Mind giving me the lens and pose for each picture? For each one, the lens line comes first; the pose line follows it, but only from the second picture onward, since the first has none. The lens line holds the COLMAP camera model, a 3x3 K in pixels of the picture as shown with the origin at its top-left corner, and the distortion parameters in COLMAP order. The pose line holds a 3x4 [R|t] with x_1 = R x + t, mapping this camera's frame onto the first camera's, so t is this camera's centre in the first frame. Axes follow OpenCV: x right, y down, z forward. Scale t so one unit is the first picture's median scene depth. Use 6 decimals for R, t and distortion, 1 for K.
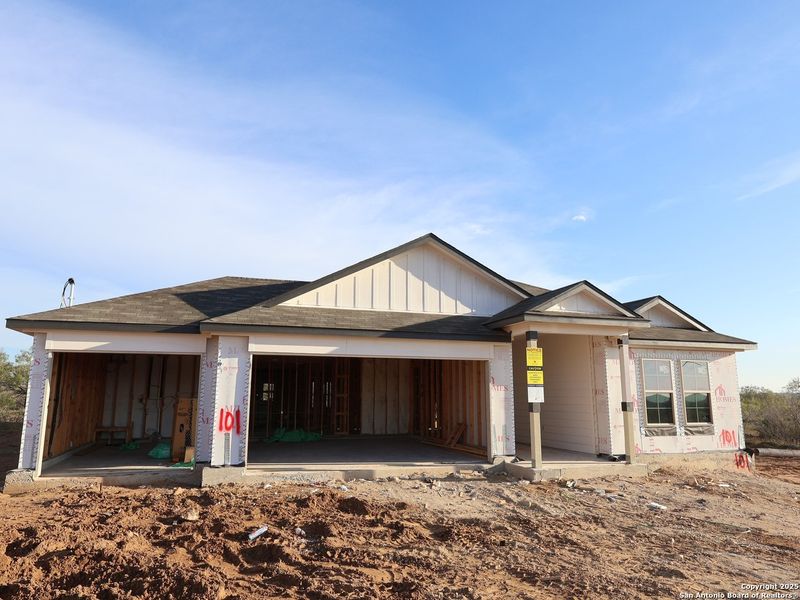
lens RADIAL K [[550.4, 0, 403.1], [0, 550.4, 296.4], [0, 0, 1]] dist [-0.002154, 0.001049]
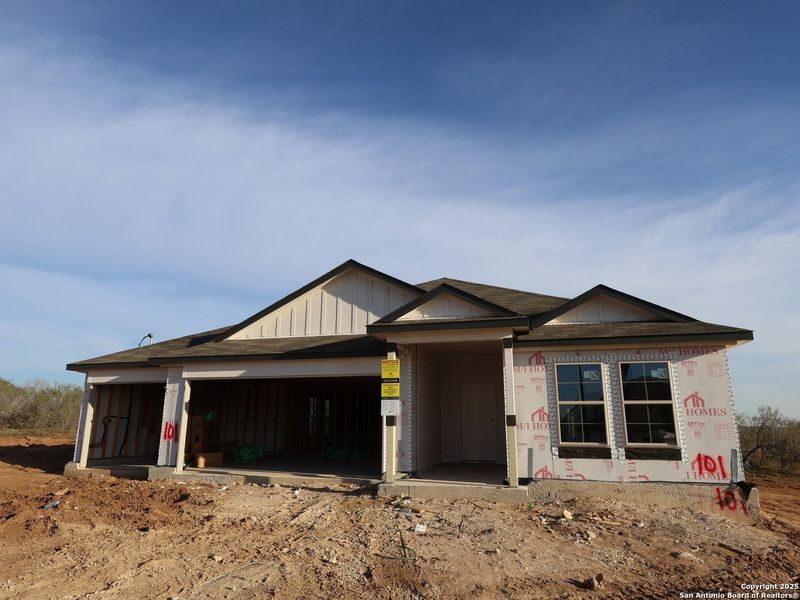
lens RADIAL K [[527.1, 0, 394.0], [0, 527.1, 307.2], [0, 0, 1]] dist [-0.002604, 0.001488]
pose [[0.824609, -0.125356, -0.551639, 0.720732], [0.099119, 0.992071, -0.077275, 0.069456], [0.556952, 0.009044, 0.830495, 0.213012]]
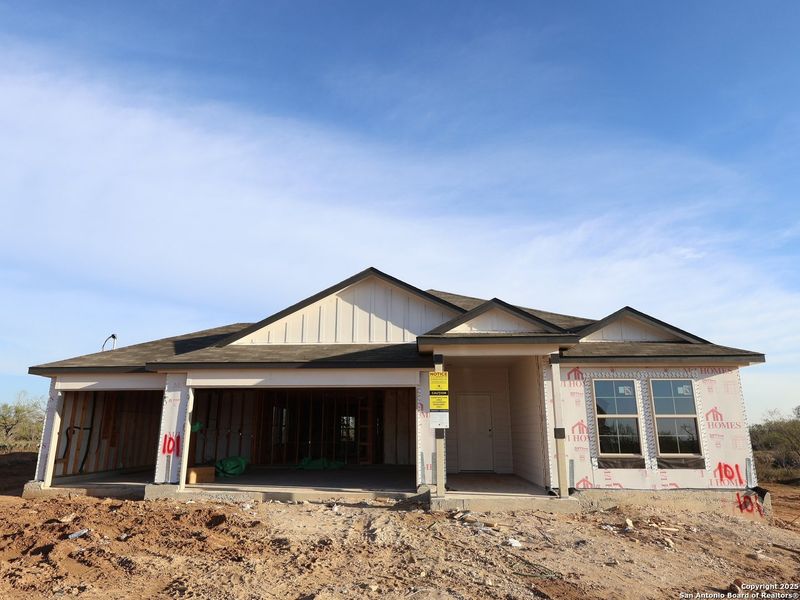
lens RADIAL K [[527.1, 0, 396.1], [0, 527.1, 302.2], [0, 0, 1]] dist [-0.002604, 0.001488]
pose [[0.926404, -0.093709, -0.364683, 0.486935], [0.069413, 0.994439, -0.079201, 0.037324], [0.370077, 0.048058, 0.927757, 0.095179]]
